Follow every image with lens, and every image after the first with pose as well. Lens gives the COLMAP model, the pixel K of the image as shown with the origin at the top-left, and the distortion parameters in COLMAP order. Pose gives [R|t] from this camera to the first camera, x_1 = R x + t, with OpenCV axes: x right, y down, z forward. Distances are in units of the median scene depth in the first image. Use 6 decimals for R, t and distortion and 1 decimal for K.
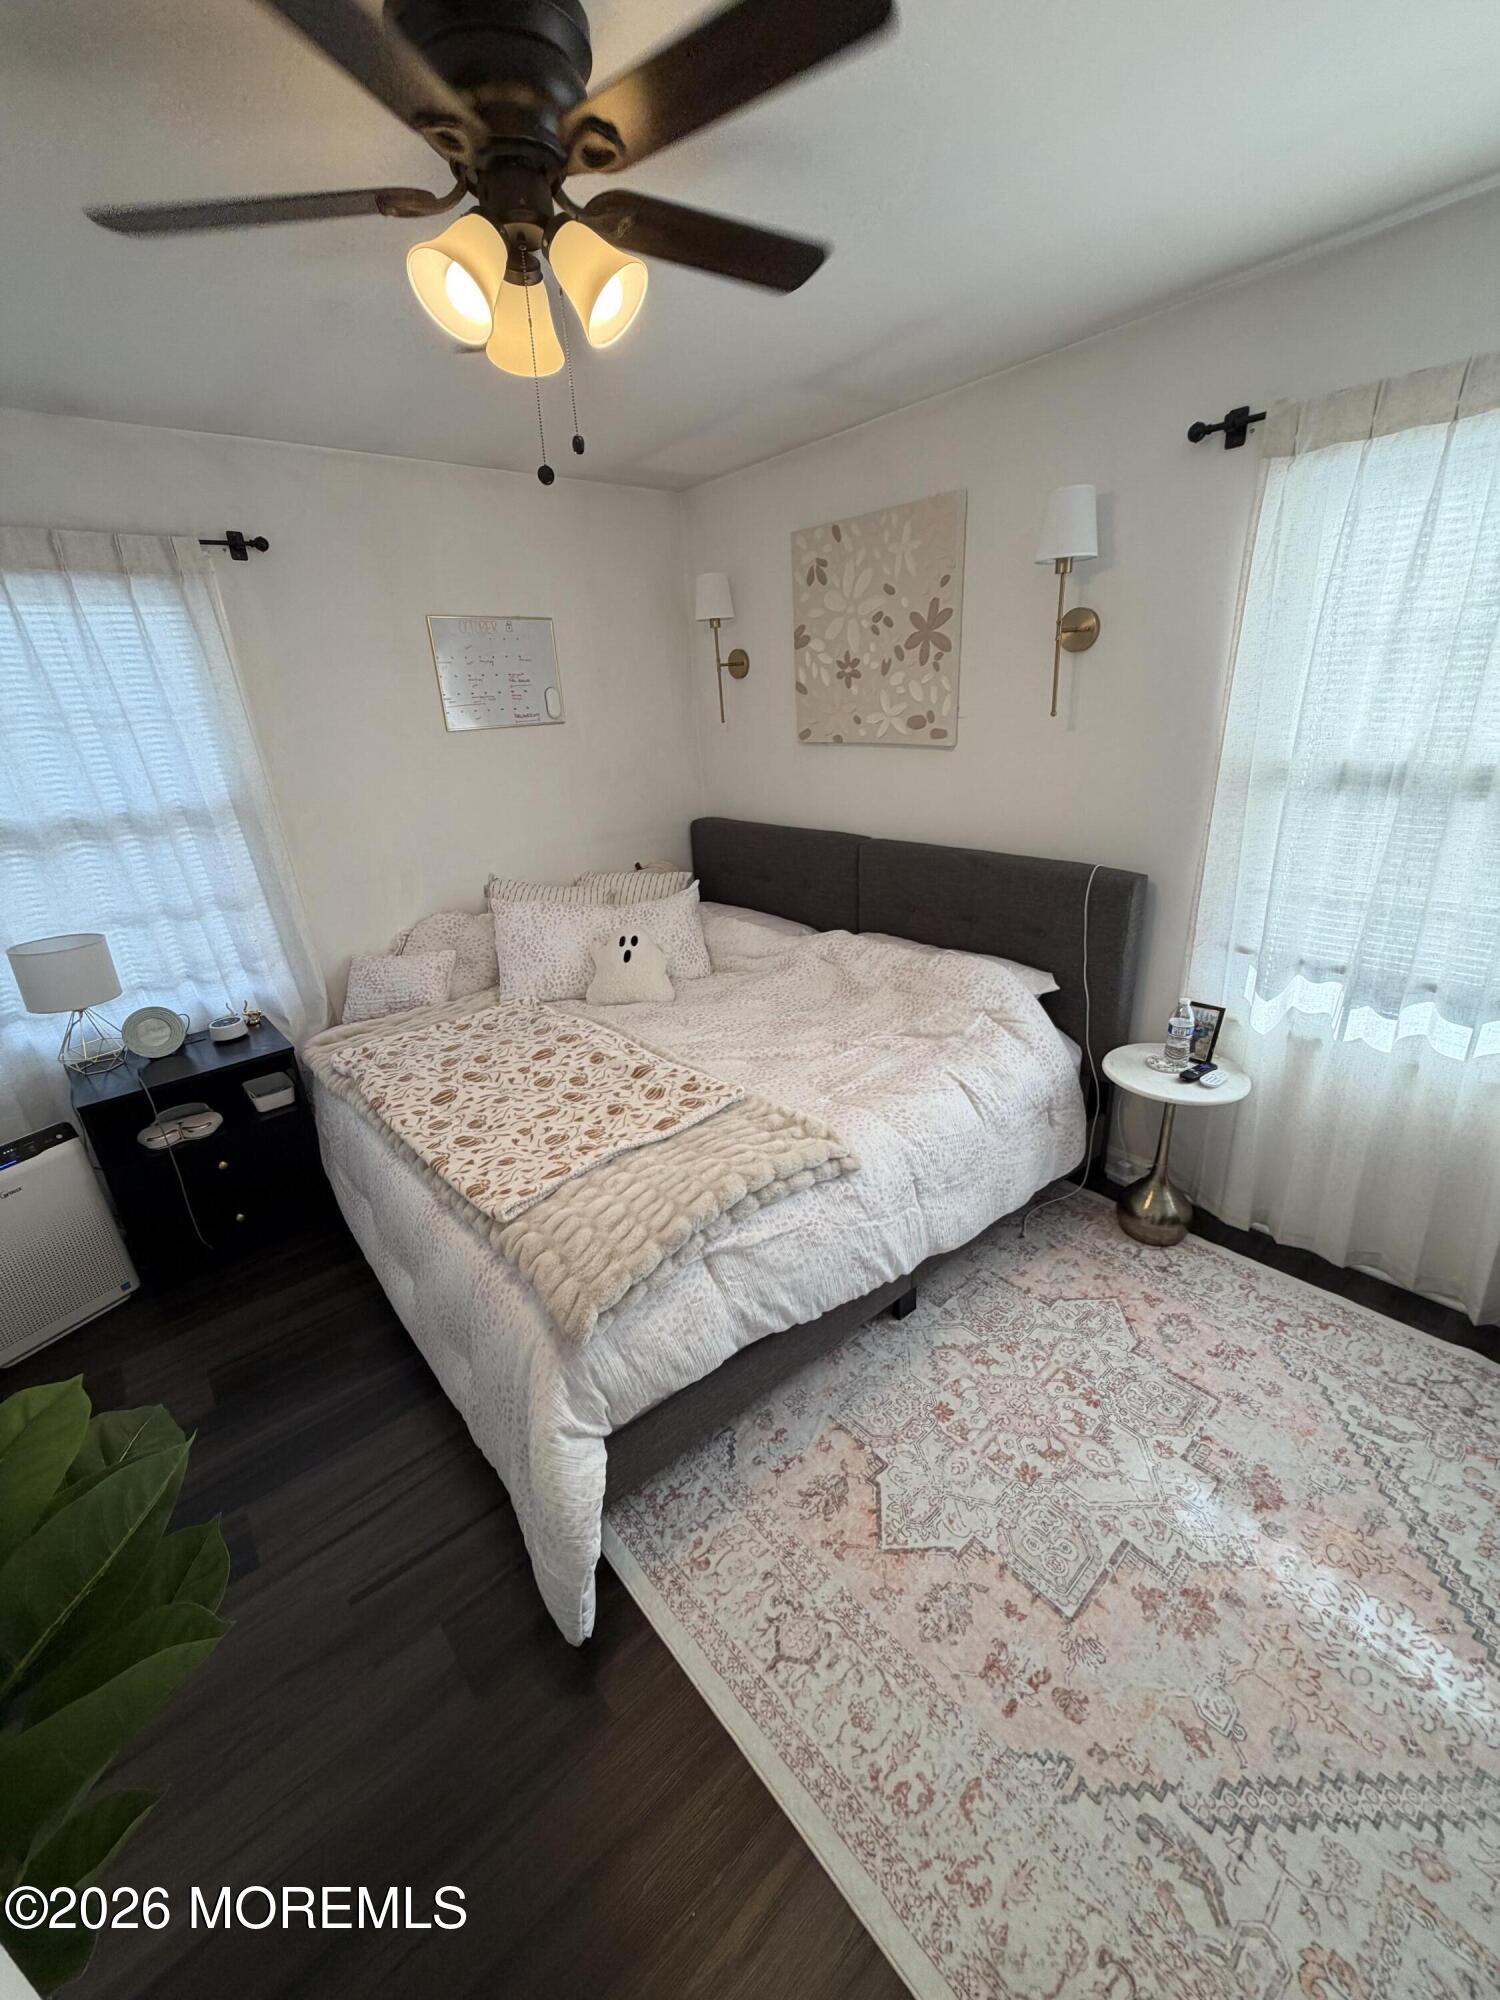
lens RADIAL K [[797.8, 0, 748.5], [0, 797.8, 996.6], [0, 0, 1]] dist [-0.000905, 0.000107]
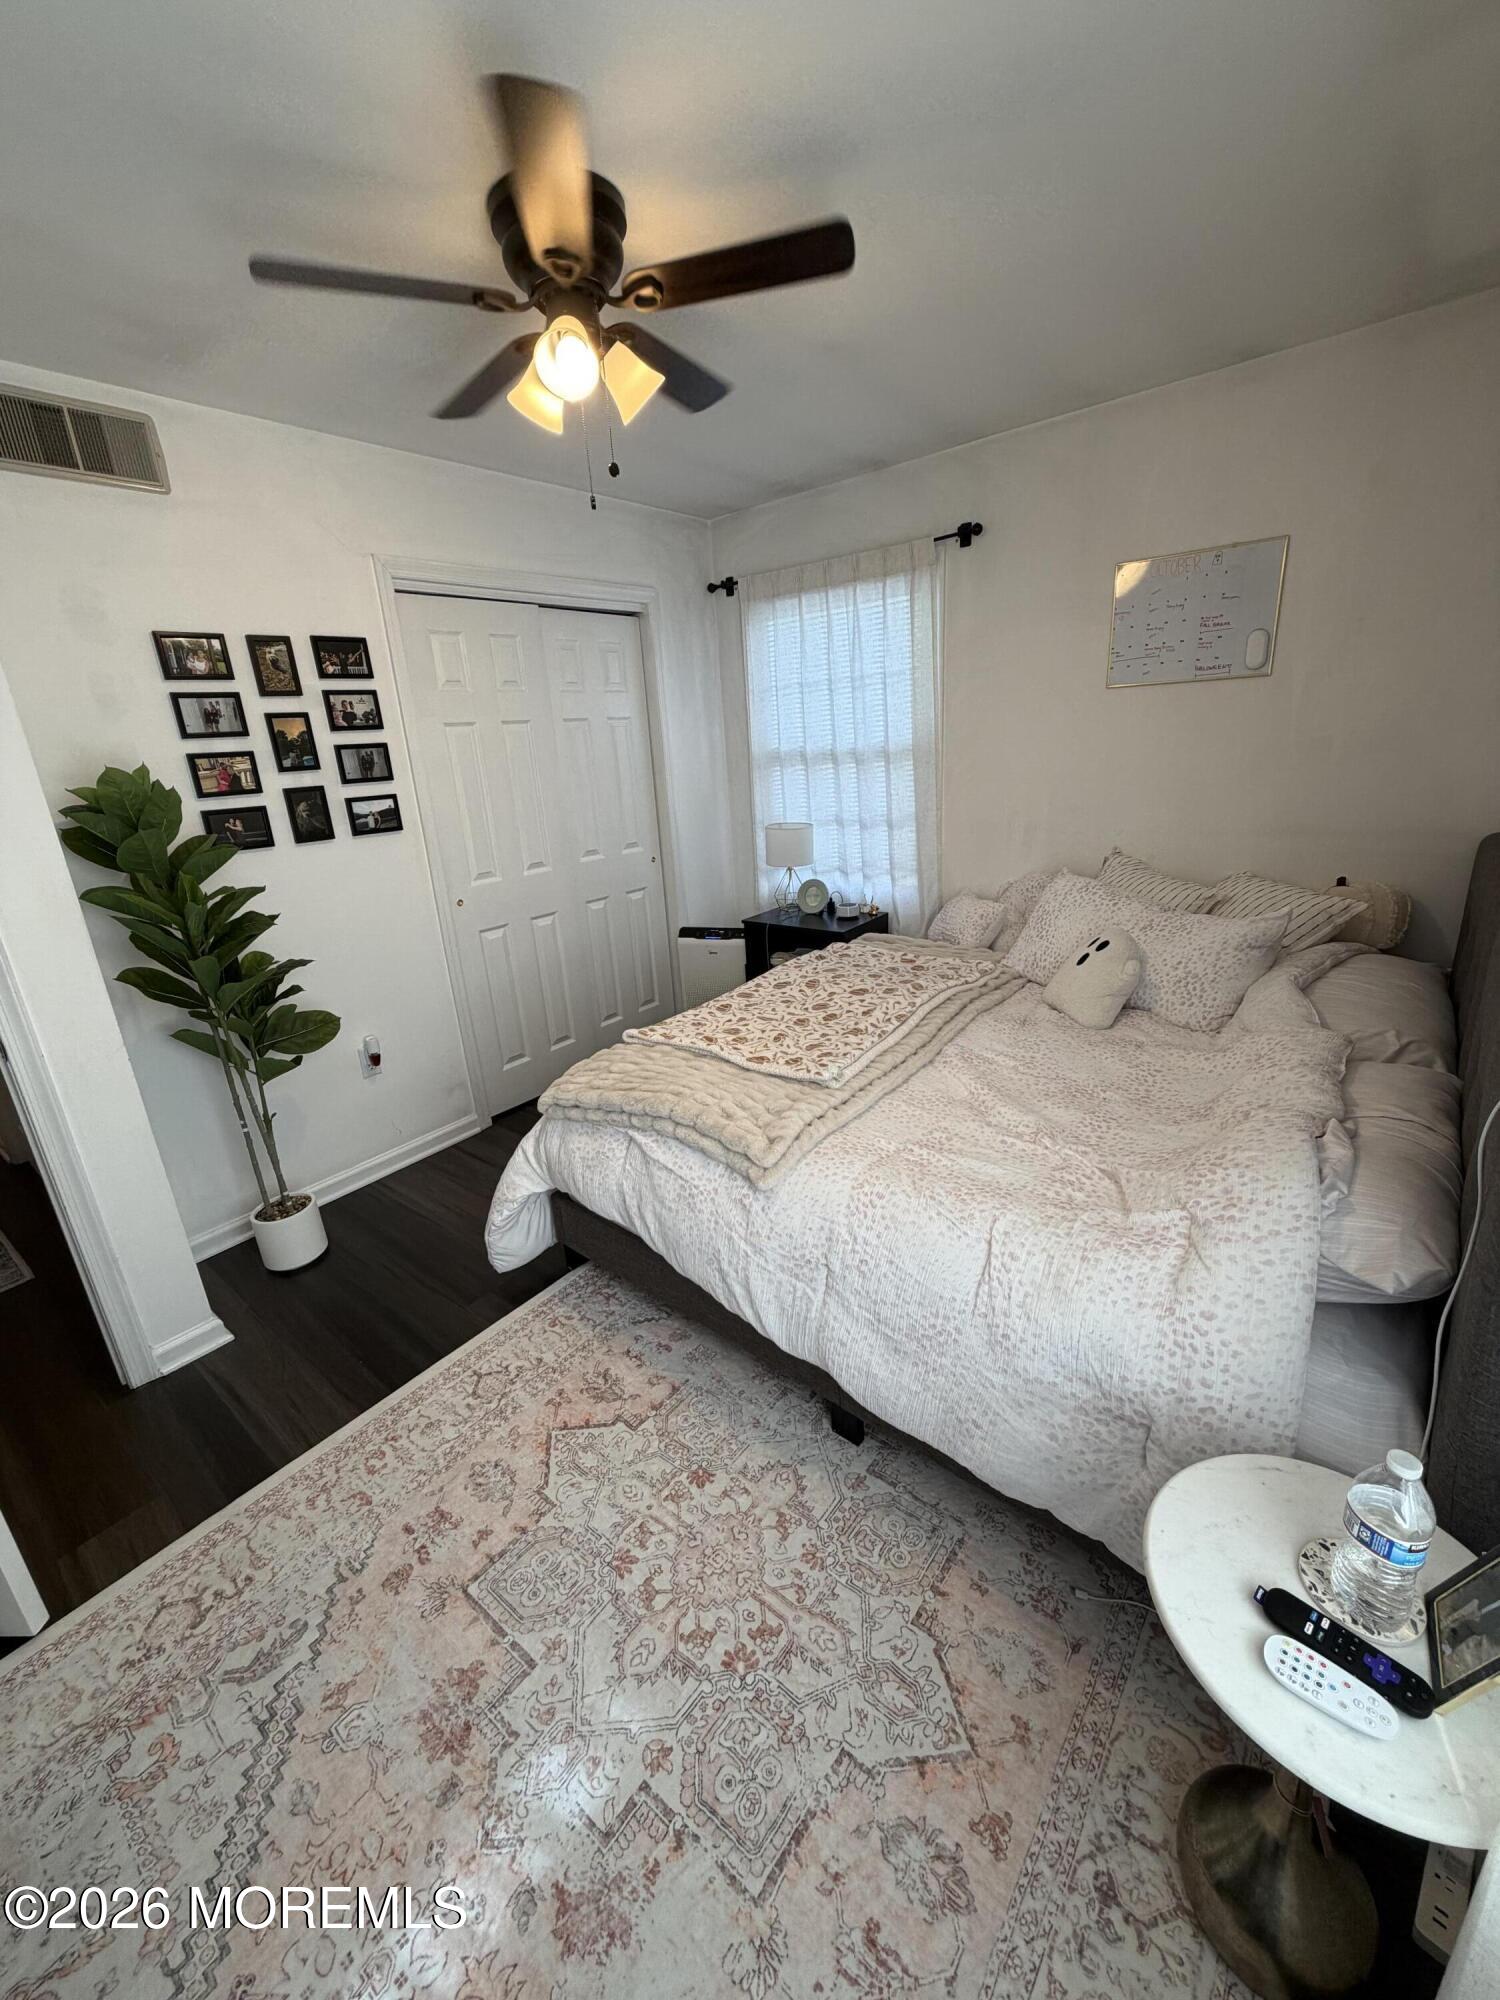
lens RADIAL K [[797.8, 0, 748.6], [0, 797.8, 997.0], [0, 0, 1]] dist [-0.000905, 0.000107]
pose [[0.174163, 0.347075, -0.921524, 0.935787], [-0.300230, 0.909985, 0.285987, -0.242219], [0.937832, 0.226861, 0.262688, 0.744386]]
